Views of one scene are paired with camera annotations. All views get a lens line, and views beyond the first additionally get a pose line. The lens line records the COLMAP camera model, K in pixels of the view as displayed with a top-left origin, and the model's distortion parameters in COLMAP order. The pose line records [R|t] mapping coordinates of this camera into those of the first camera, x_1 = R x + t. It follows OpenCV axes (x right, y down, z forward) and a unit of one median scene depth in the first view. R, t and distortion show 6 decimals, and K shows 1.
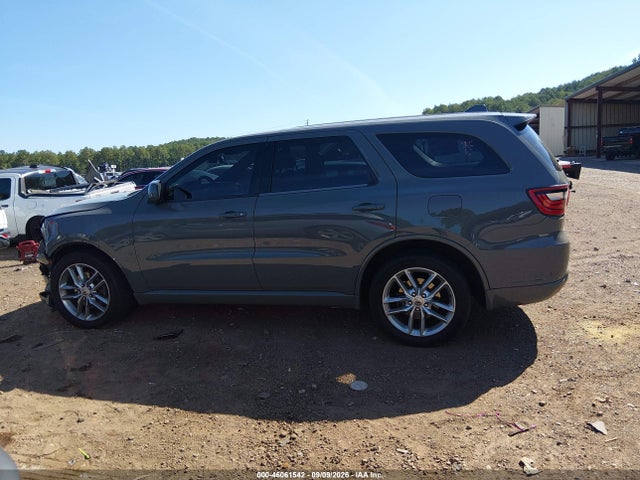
lens RADIAL K [[478.4, 0, 320.0], [0, 478.4, 240.0], [0, 0, 1]] dist [0.024979, -0.051132]
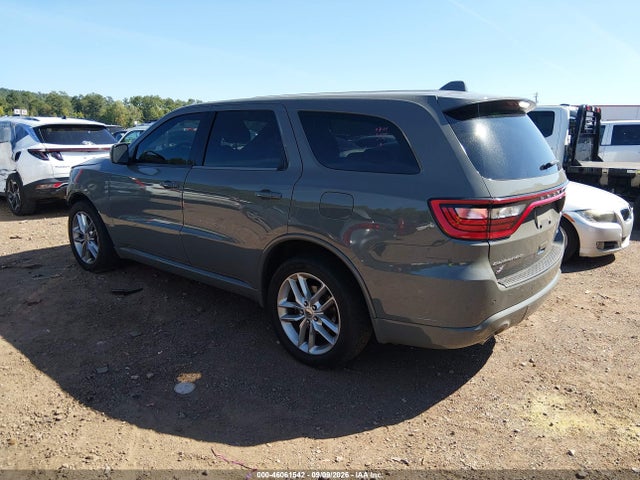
lens RADIAL K [[483.7, 0, 320.0], [0, 483.7, 240.0], [0, 0, 1]] dist [0.083793, -0.152292]
pose [[0.908318, 0.166319, -0.383792, 0.533148], [-0.141920, 0.985662, 0.091265, -0.080488], [0.393468, -0.028430, 0.918899, 0.220458]]
